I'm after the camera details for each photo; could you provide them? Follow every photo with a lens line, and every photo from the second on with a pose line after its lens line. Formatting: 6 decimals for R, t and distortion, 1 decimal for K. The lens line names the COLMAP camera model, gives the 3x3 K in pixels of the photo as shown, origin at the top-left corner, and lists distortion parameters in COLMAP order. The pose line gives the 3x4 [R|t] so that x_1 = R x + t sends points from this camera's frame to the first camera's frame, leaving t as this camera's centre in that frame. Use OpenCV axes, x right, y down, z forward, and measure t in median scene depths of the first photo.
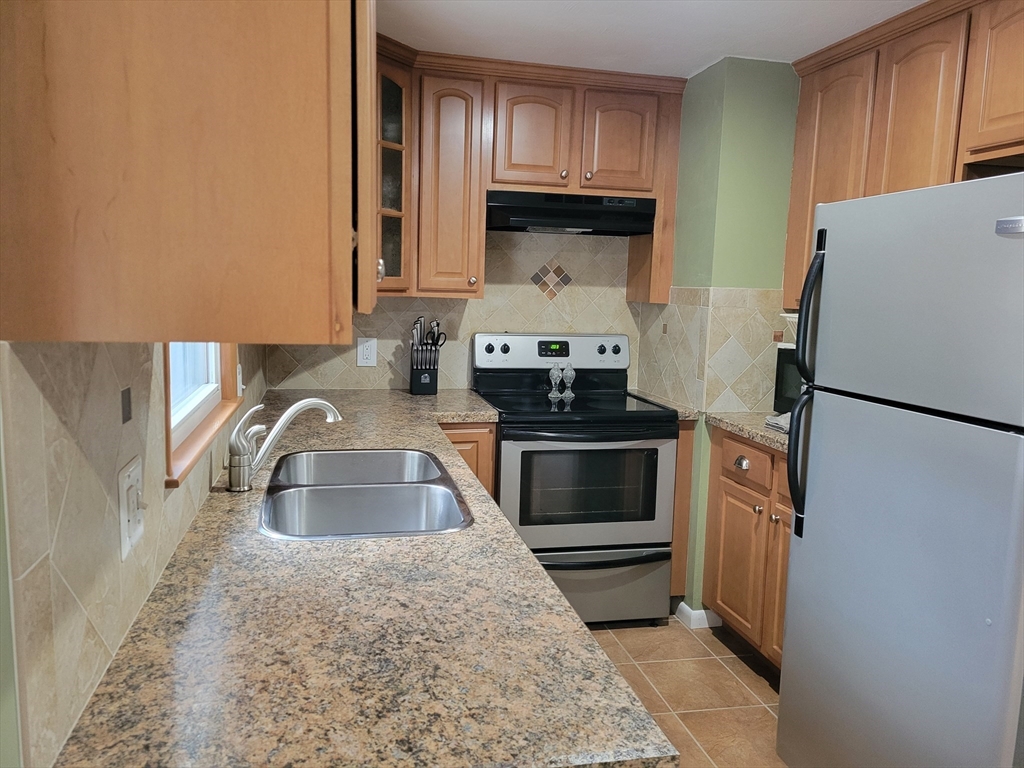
lens RADIAL K [[762.5, 0, 509.3], [0, 762.5, 384.6], [0, 0, 1]] dist [0.066105, -0.000224]
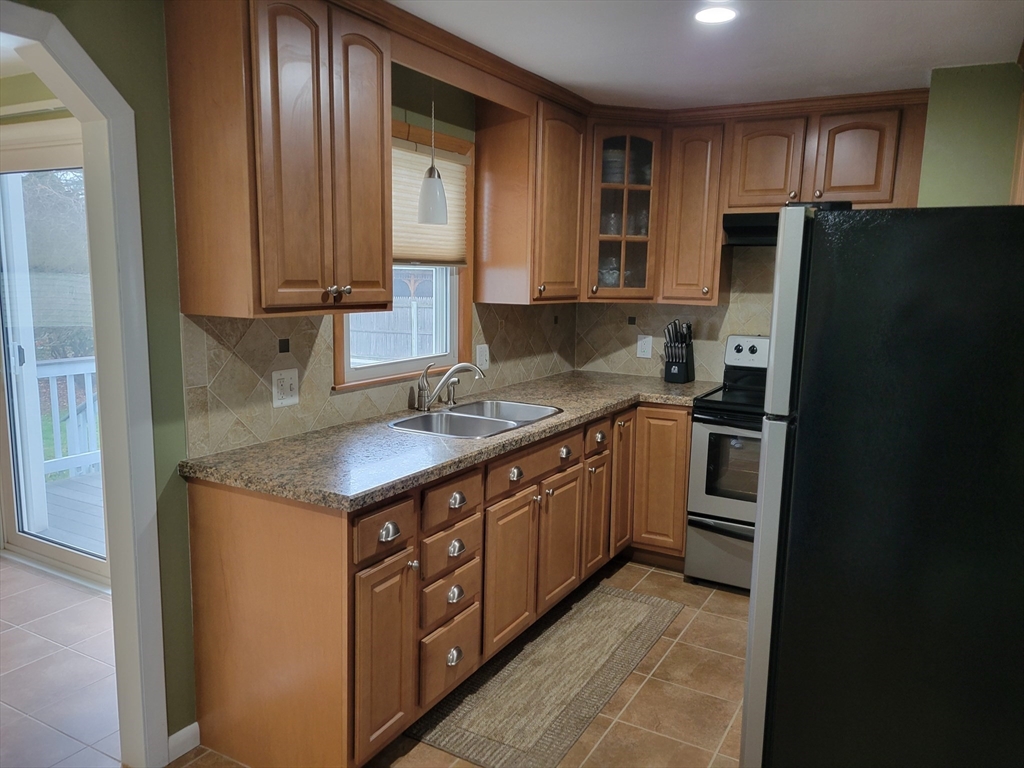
lens RADIAL K [[765.4, 0, 511.0], [0, 765.4, 400.1], [0, 0, 1]] dist [0.066948, -0.059737]
pose [[0.740225, 0.097868, -0.665199, 0.552988], [-0.090354, 0.994855, 0.045824, 0.008464], [0.666261, 0.026183, 0.745259, -0.105094]]
